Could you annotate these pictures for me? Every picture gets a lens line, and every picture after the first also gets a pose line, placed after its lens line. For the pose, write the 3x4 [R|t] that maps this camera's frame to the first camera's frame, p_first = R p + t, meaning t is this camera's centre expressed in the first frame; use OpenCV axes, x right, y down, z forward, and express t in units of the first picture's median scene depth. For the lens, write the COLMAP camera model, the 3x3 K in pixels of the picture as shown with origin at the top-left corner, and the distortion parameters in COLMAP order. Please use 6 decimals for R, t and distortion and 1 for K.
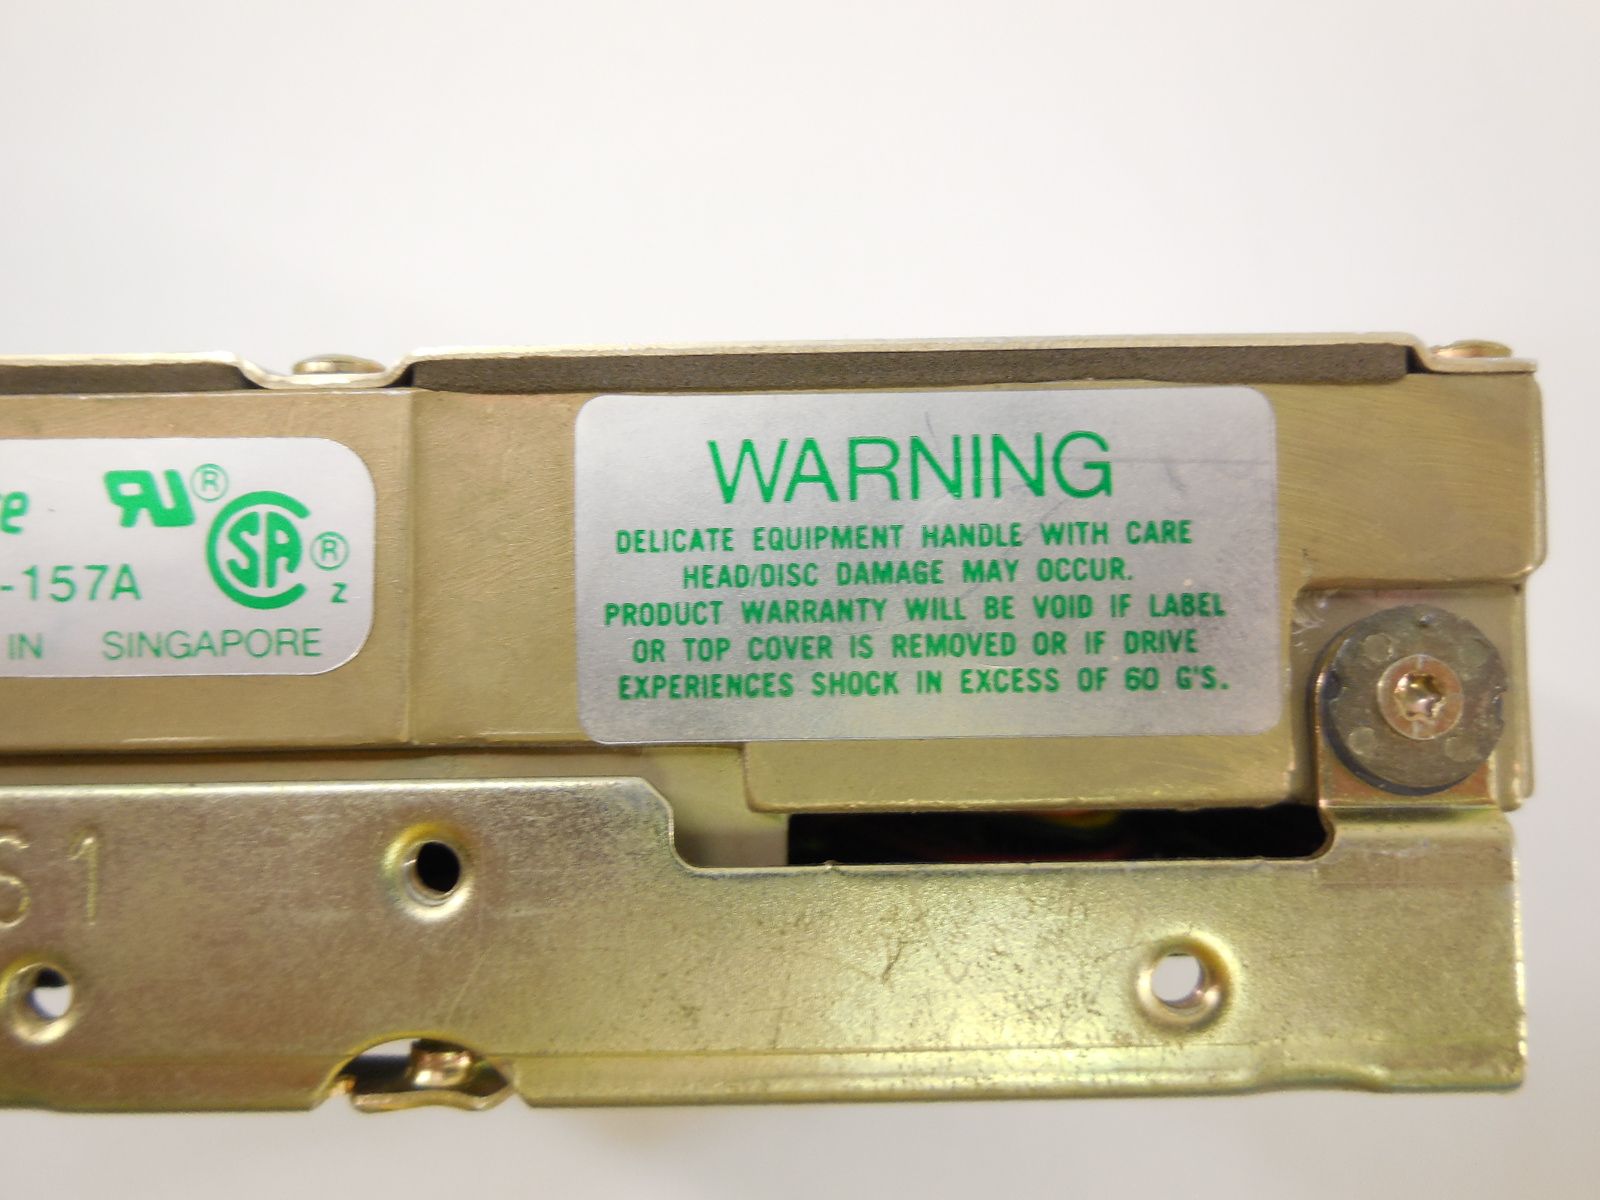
lens RADIAL K [[1193.4, 0, 797.9], [0, 1193.4, 596.6], [0, 0, 1]] dist [-0.002657, 0.001499]
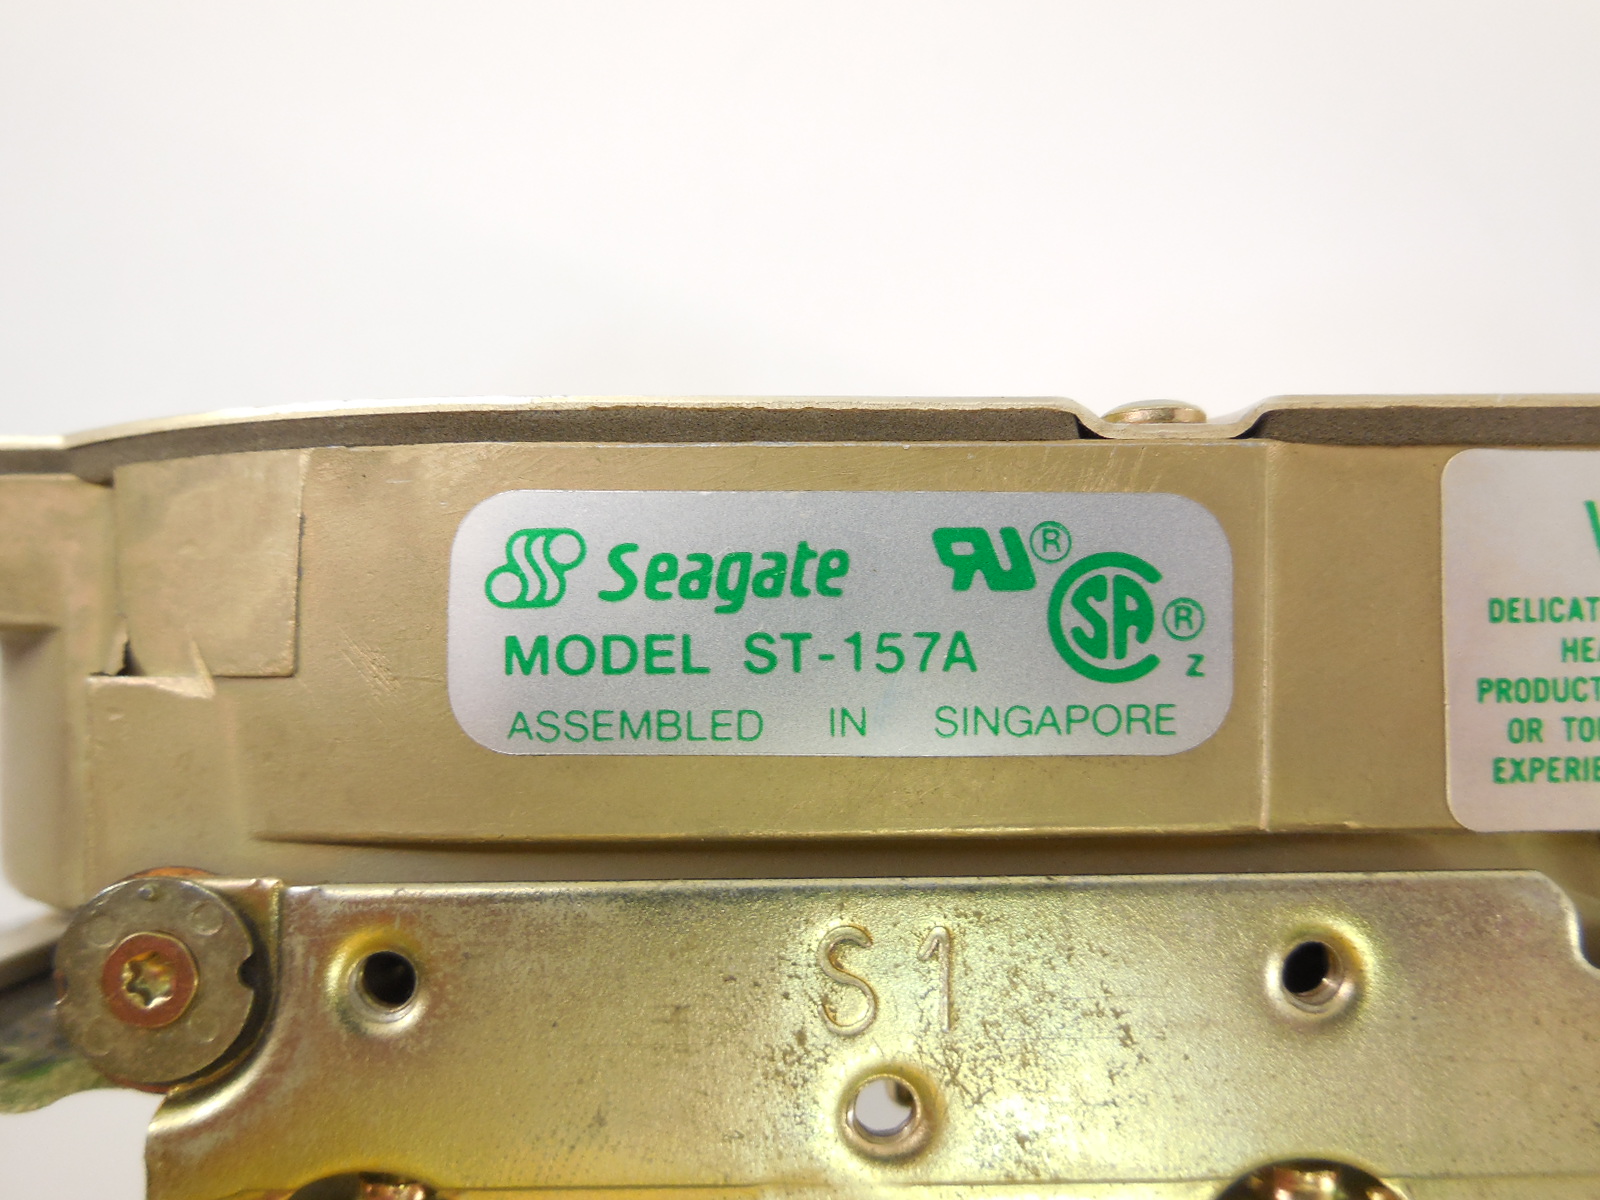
lens RADIAL K [[1193.4, 0, 803.0], [0, 1193.4, 605.4], [0, 0, 1]] dist [-0.002657, 0.001499]
pose [[0.999636, 0.007900, 0.025809, -0.703215], [-0.007990, 0.999962, 0.003405, -0.048990], [-0.025781, -0.003610, 0.999661, 0.101131]]
